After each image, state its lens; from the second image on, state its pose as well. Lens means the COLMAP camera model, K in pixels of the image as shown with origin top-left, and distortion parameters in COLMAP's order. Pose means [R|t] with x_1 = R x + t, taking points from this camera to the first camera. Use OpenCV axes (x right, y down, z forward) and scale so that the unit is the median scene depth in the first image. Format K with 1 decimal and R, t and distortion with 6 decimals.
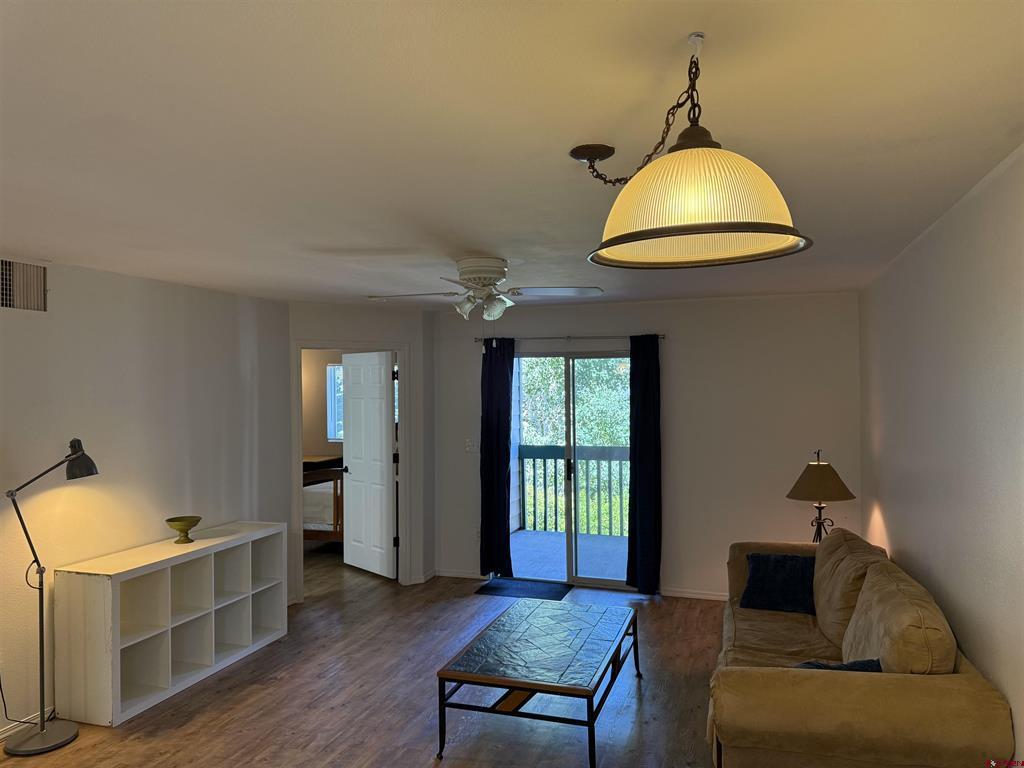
lens RADIAL K [[714.9, 0, 516.4], [0, 714.9, 387.0], [0, 0, 1]] dist [0.046555, -0.067587]
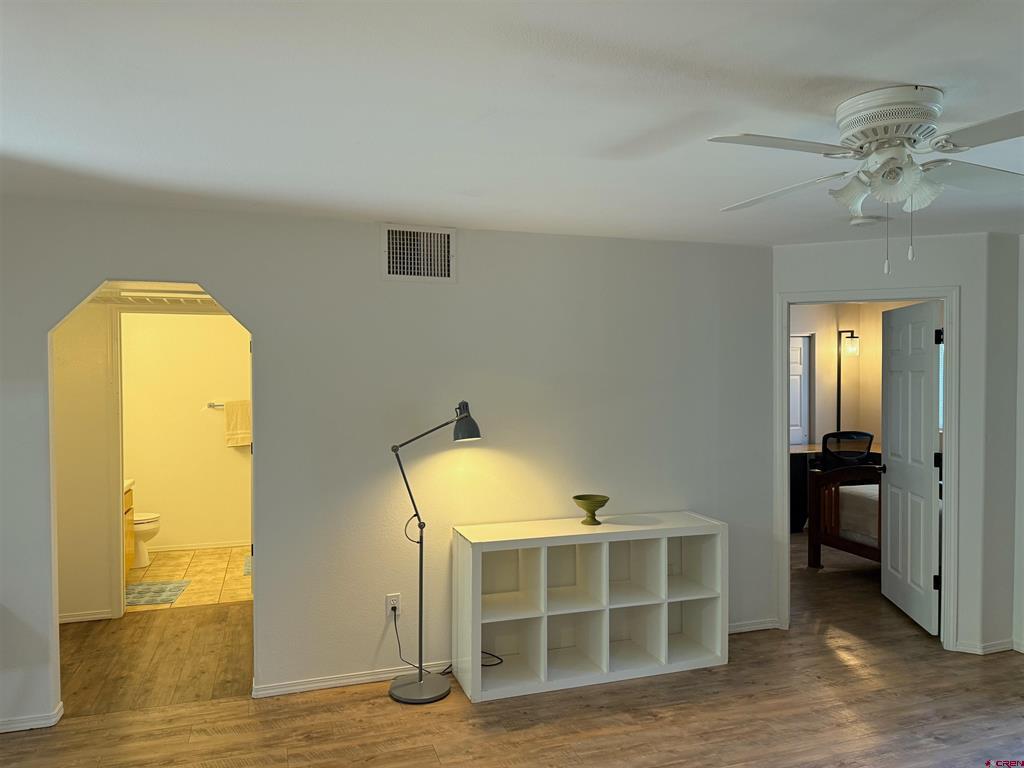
lens RADIAL K [[715.6, 0, 517.5], [0, 715.6, 371.3], [0, 0, 1]] dist [0.000390, -0.000233]
pose [[0.600056, -0.004086, -0.799948, 0.206048], [-0.002767, 0.999970, -0.007183, 0.033912], [0.799954, 0.006524, 0.600027, 0.411639]]
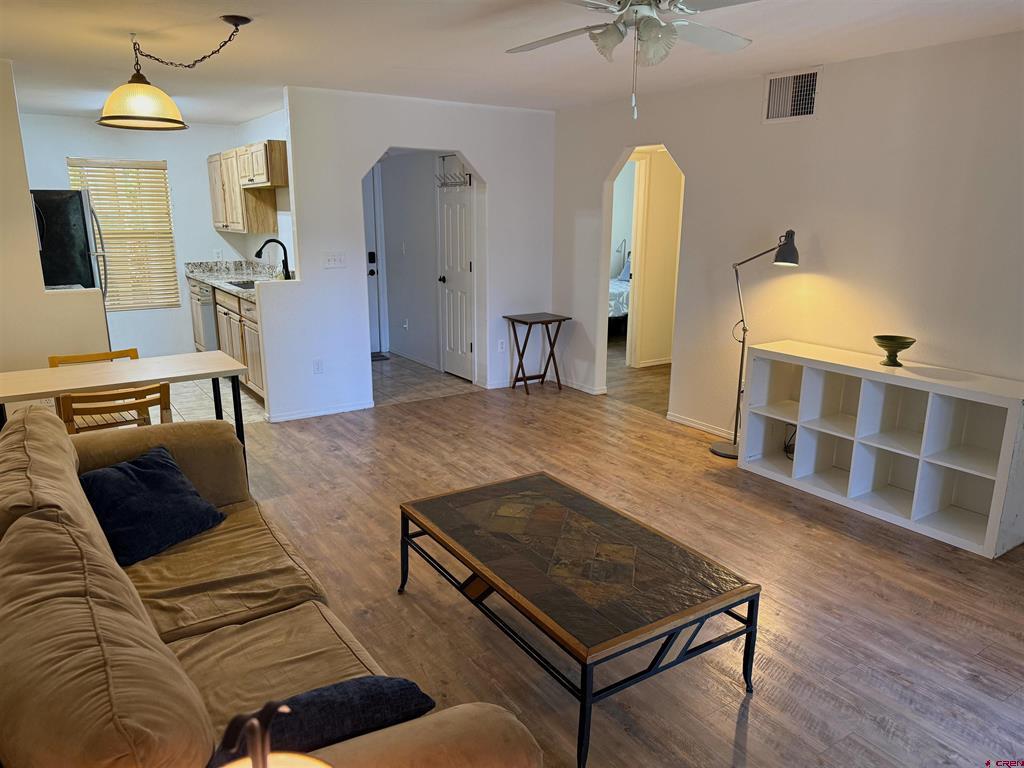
lens RADIAL K [[714.9, 0, 516.4], [0, 714.9, 387.0], [0, 0, 1]] dist [0.046555, -0.067587]
pose [[-0.620422, 0.191781, -0.760458, 0.516961], [-0.001040, 0.969438, 0.245333, 0.029816], [0.784267, 0.153001, -0.601262, 1.236855]]
